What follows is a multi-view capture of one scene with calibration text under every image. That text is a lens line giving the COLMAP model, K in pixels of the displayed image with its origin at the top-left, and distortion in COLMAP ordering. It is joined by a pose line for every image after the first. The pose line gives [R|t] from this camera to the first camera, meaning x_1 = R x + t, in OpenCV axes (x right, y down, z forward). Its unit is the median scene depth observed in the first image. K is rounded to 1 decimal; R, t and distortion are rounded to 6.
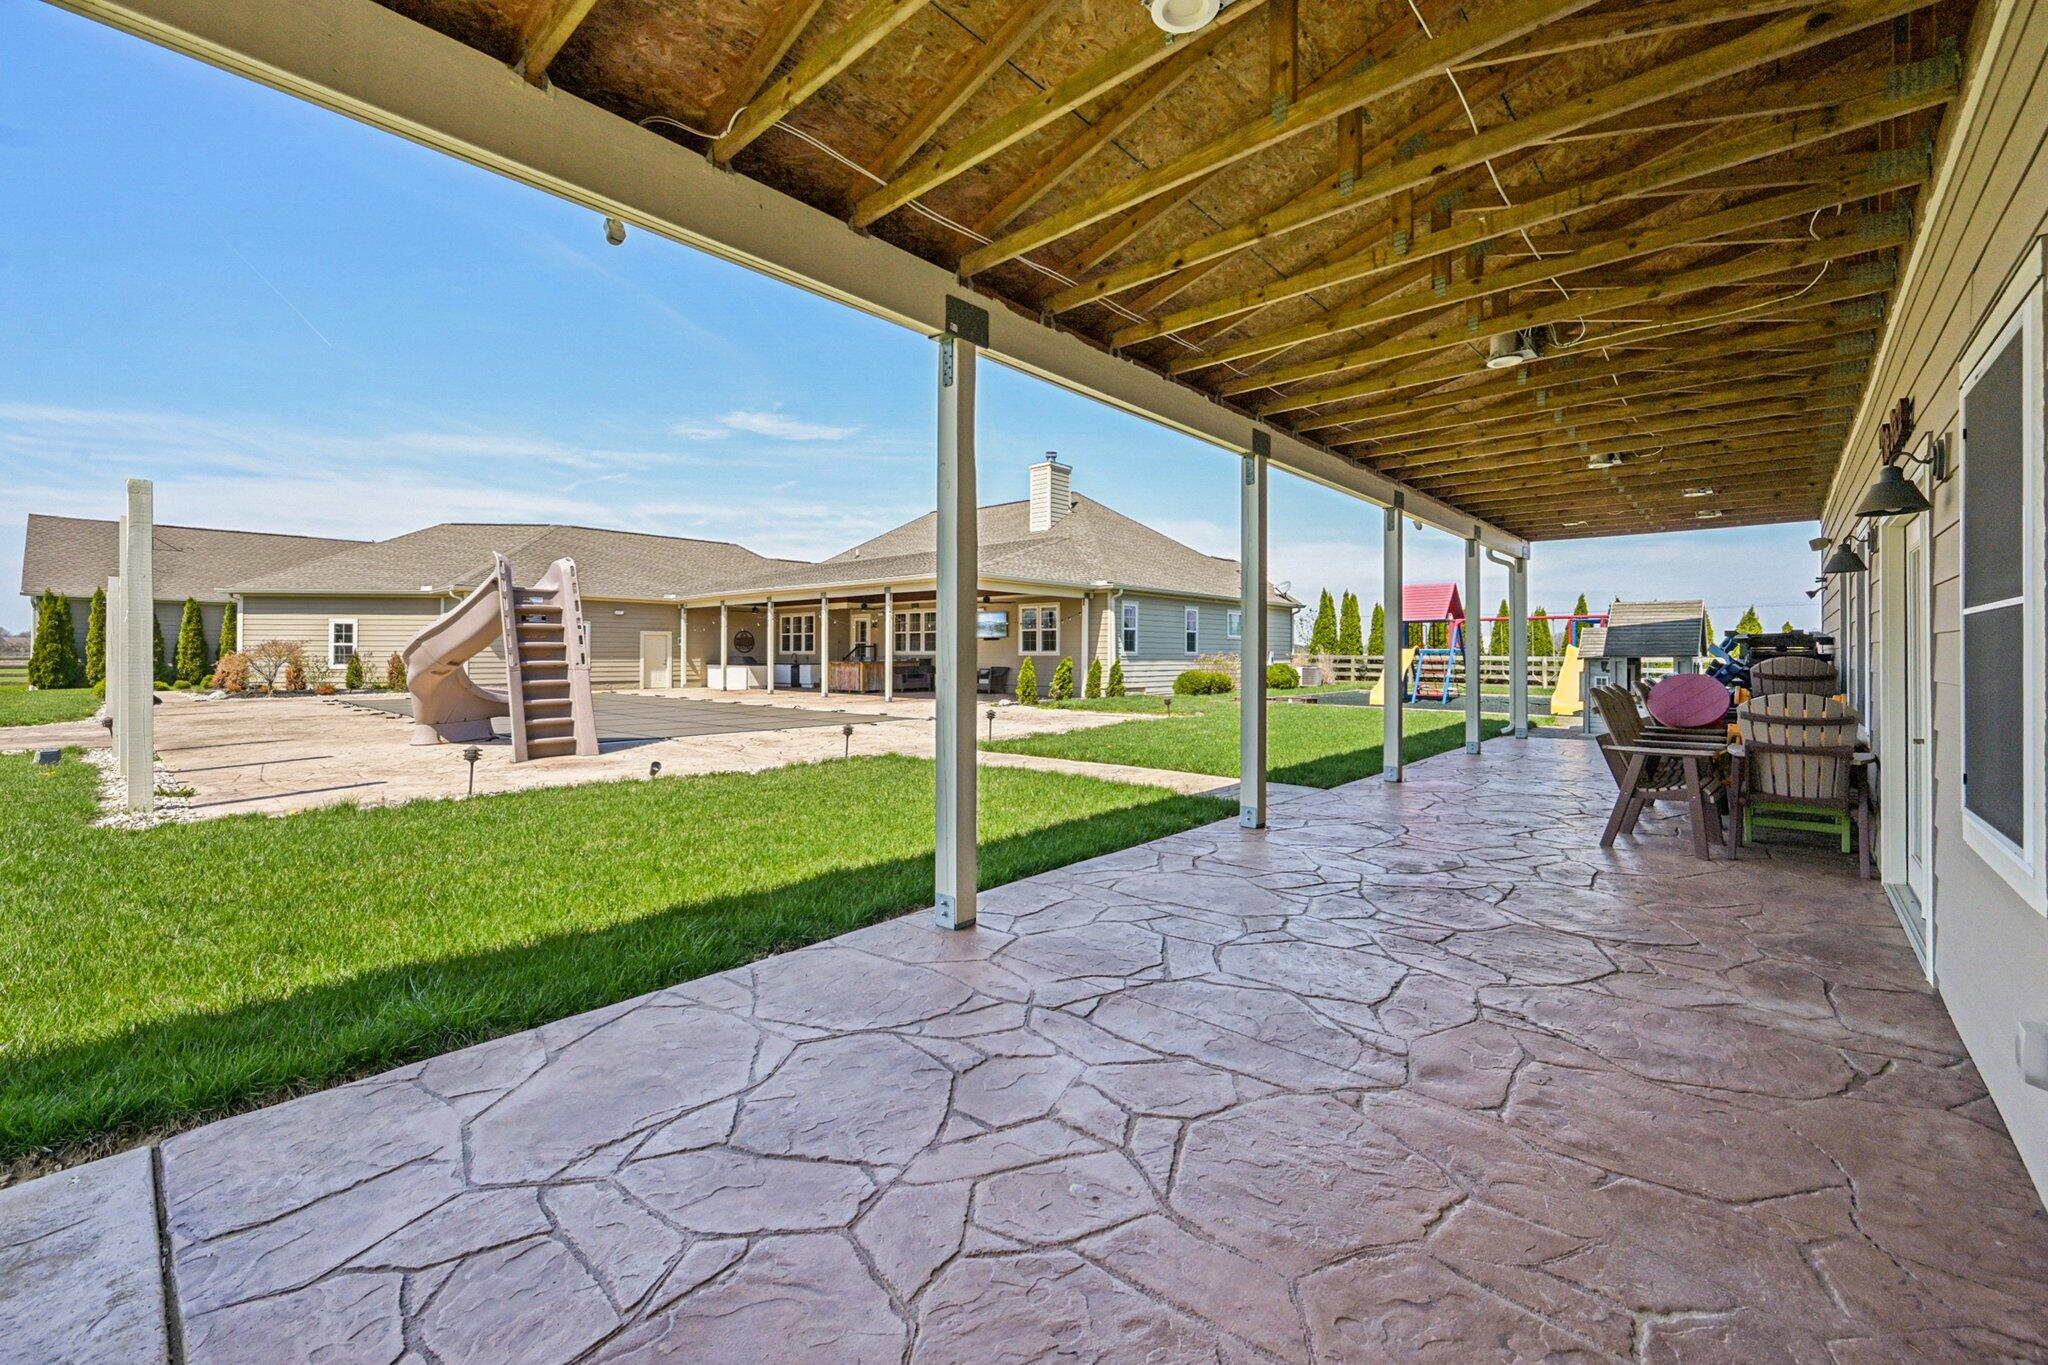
lens RADIAL K [[819.2, 0, 1021.8], [0, 819.2, 659.0], [0, 0, 1]] dist [-0.001323, 0.000521]
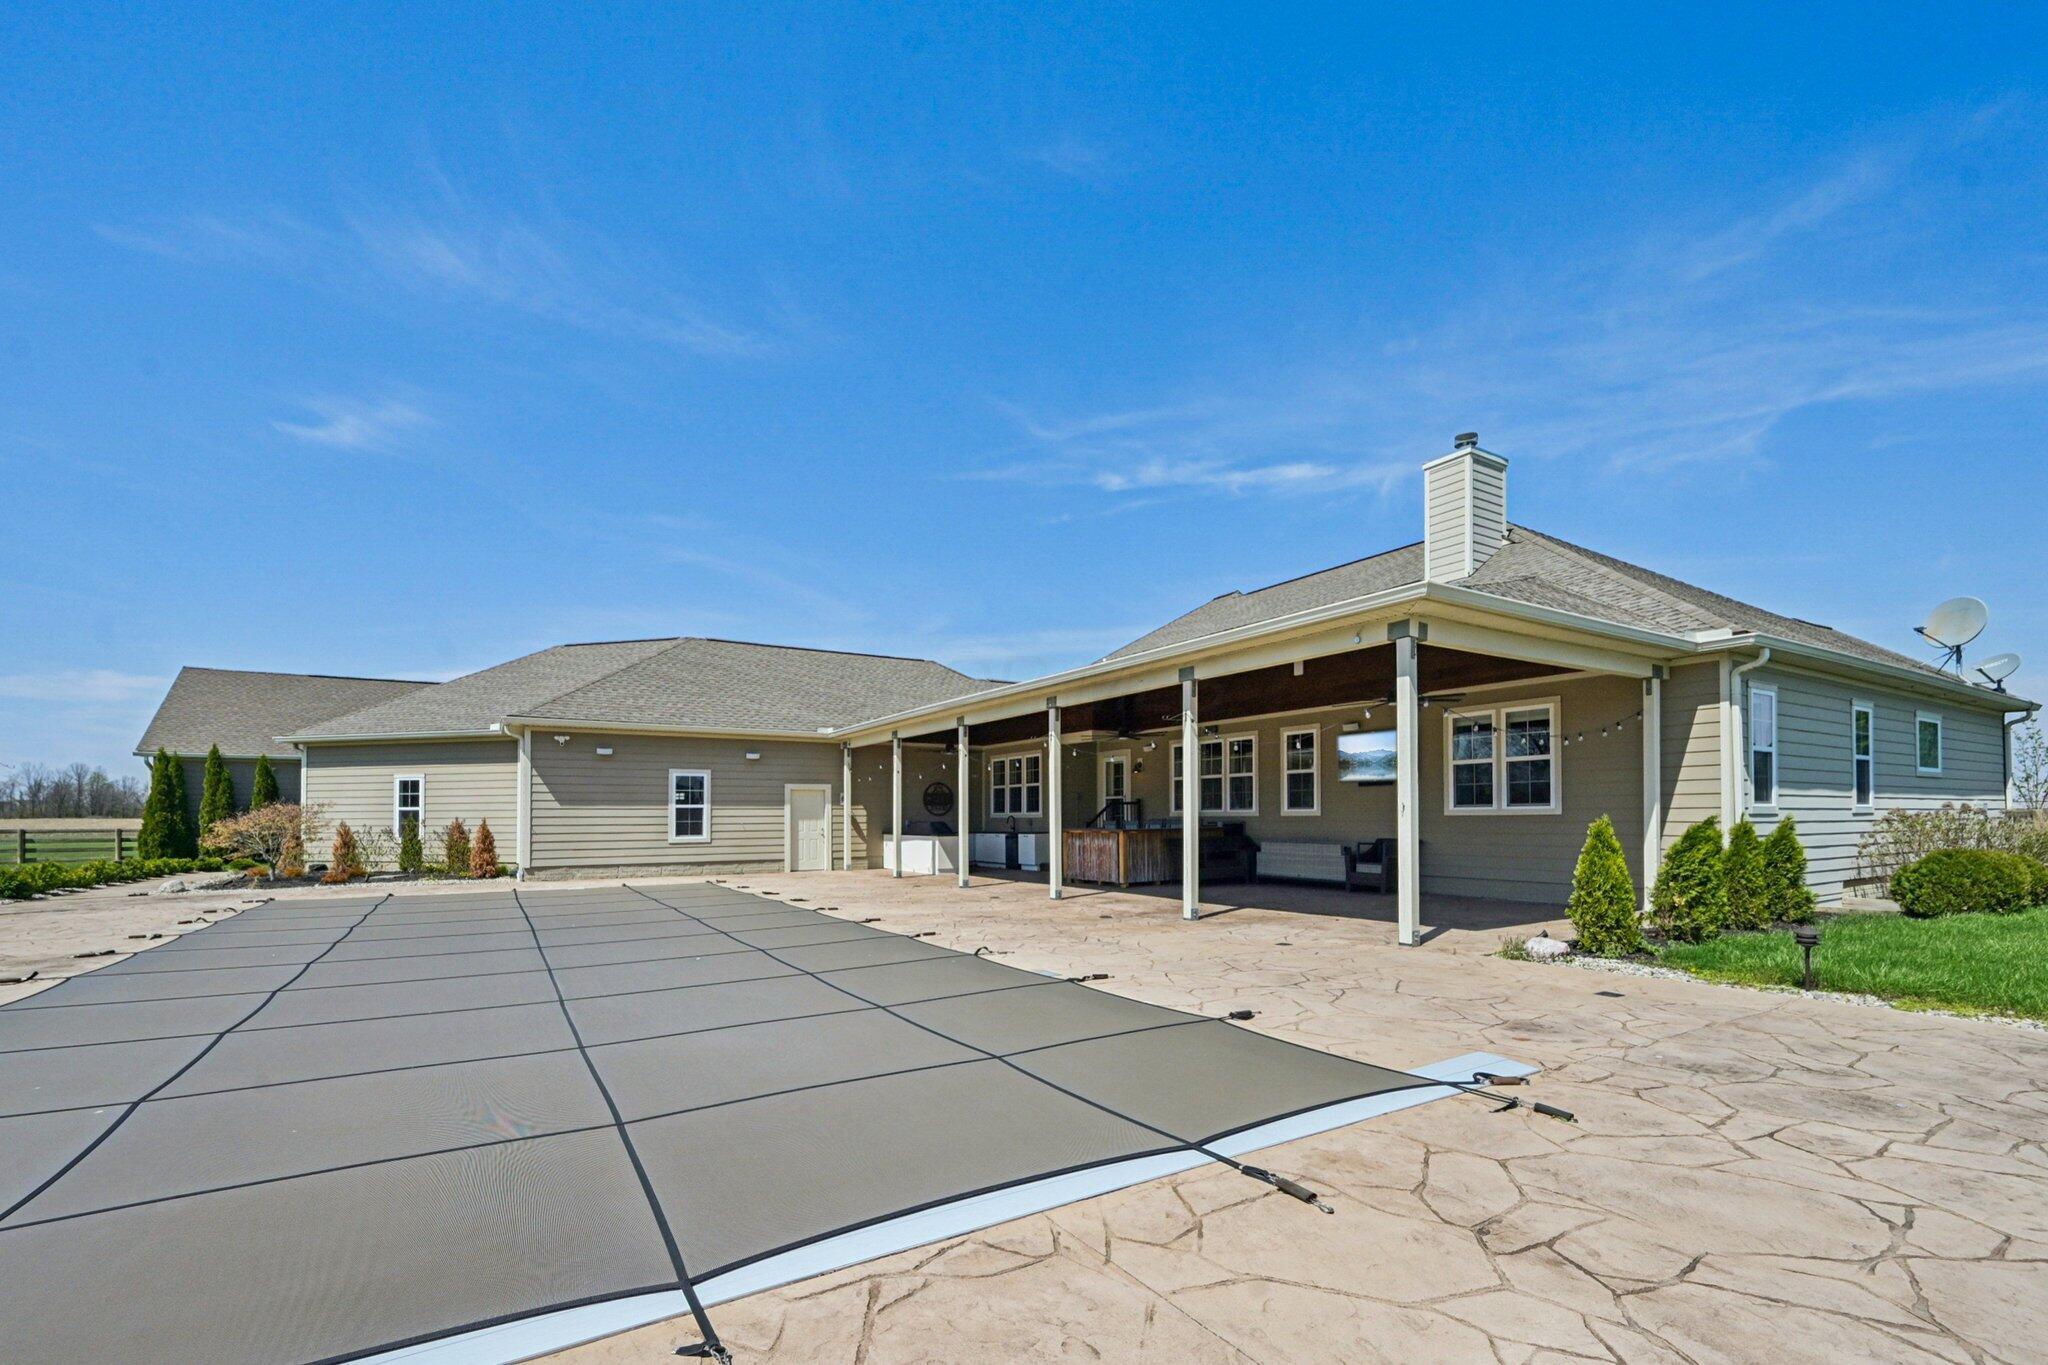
lens RADIAL K [[870.3, 0, 1008.9], [0, 870.3, 817.3], [0, 0, 1]] dist [-0.003092, 0.000001]
pose [[0.957308, -0.008717, -0.288938, -0.091627], [0.007048, 0.999952, -0.006819, -0.001341], [0.288984, 0.004491, 0.957323, 0.387036]]
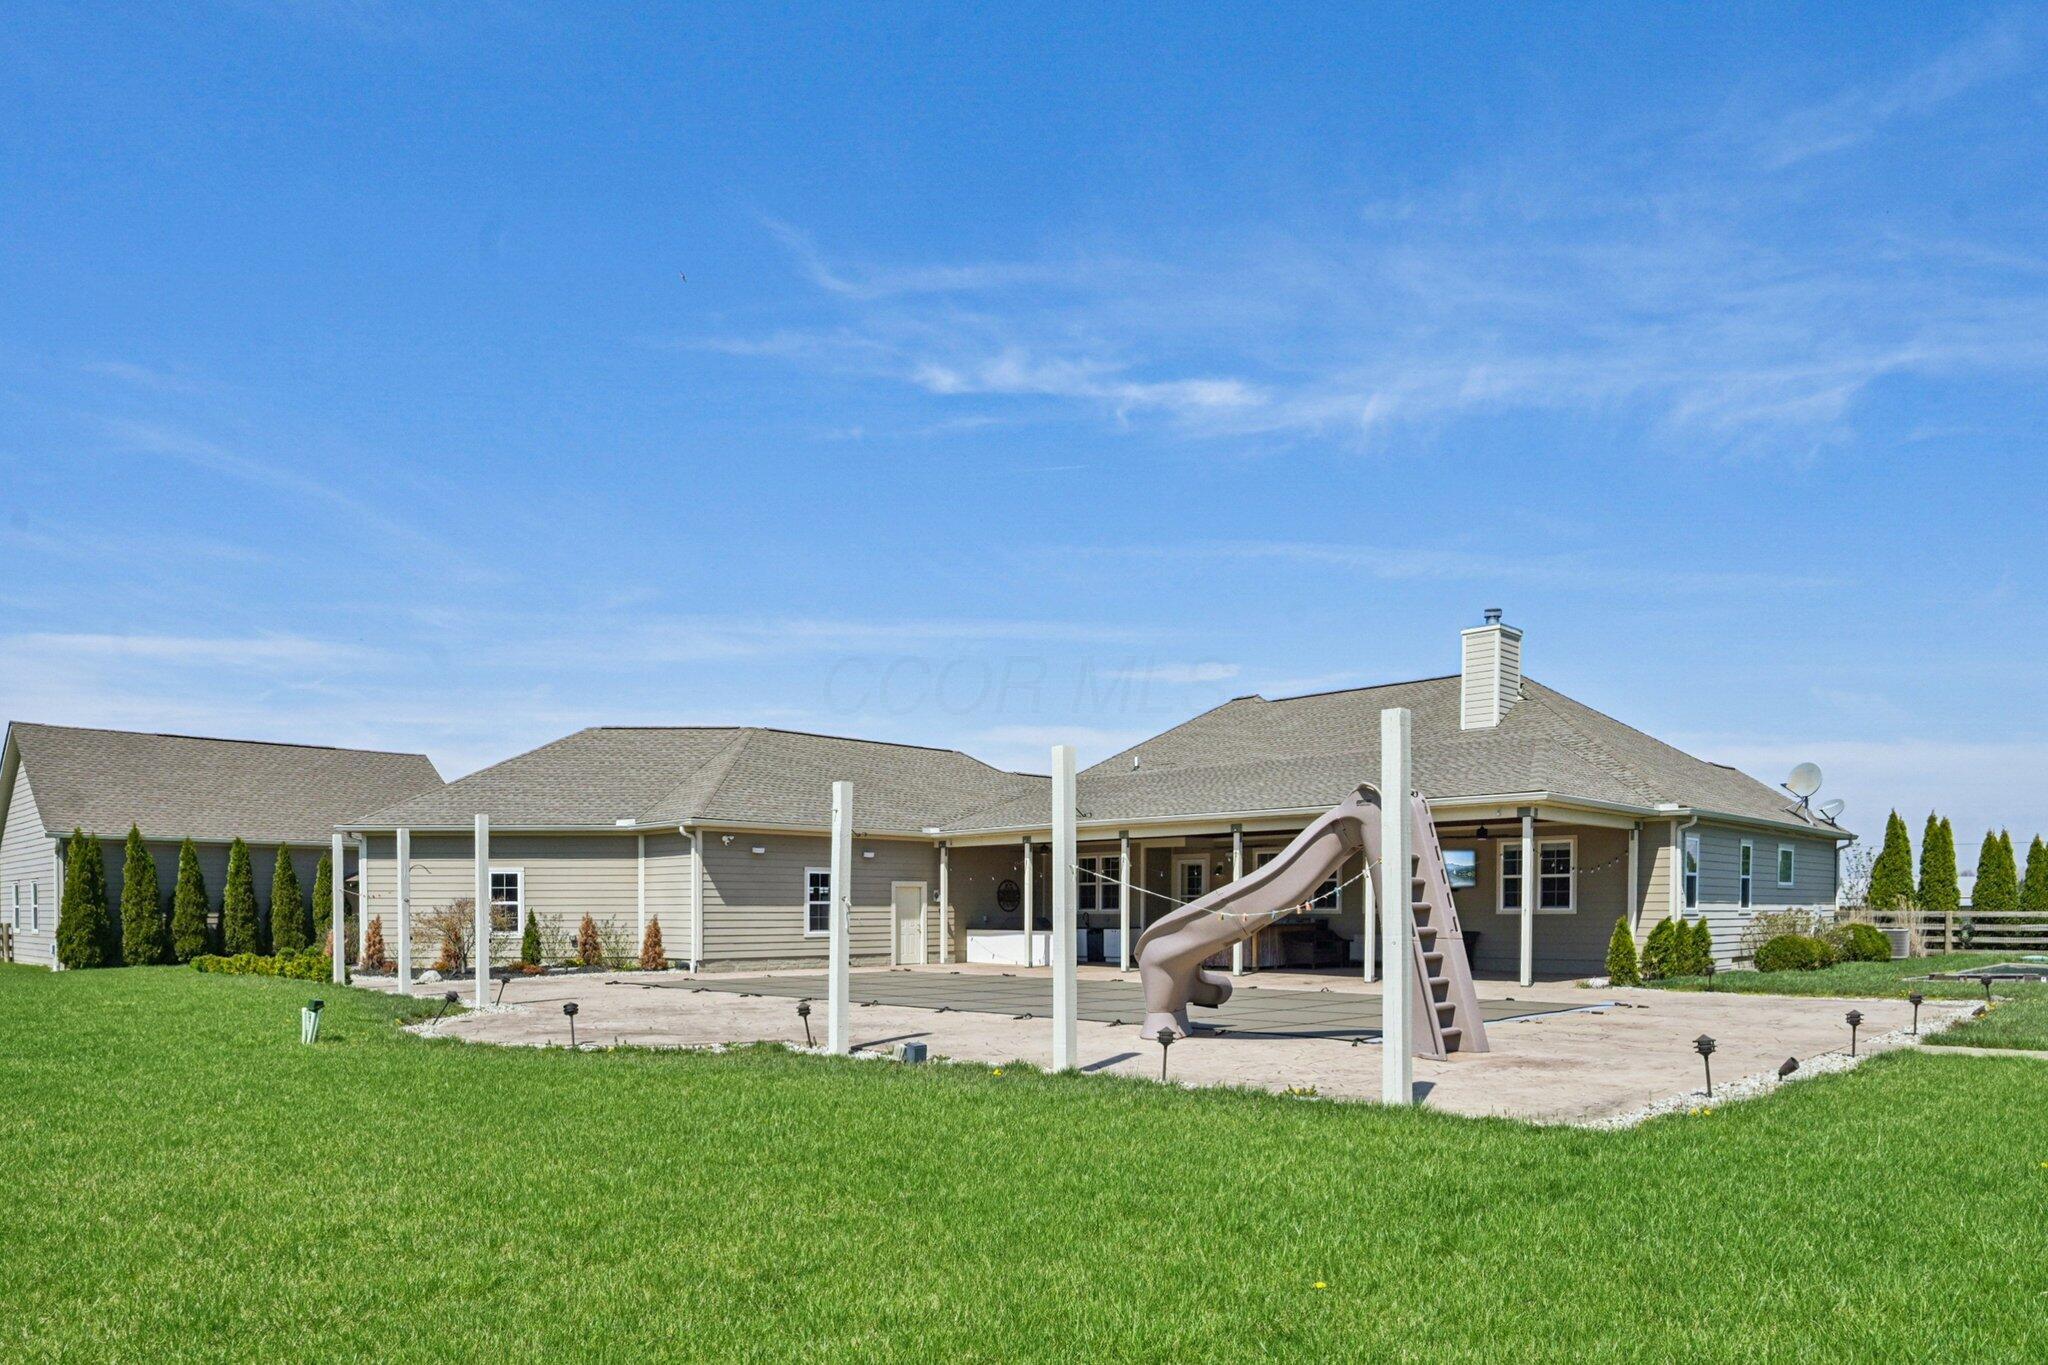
lens RADIAL K [[1298.1, 0, 1016.3], [0, 1298.1, 965.4], [0, 0, 1]] dist [-0.006007, -0.003721]
pose [[0.998898, -0.003262, -0.046821, -0.314778], [0.004907, 0.999373, 0.035061, -0.001424], [0.046678, -0.035252, 0.998288, -0.083501]]
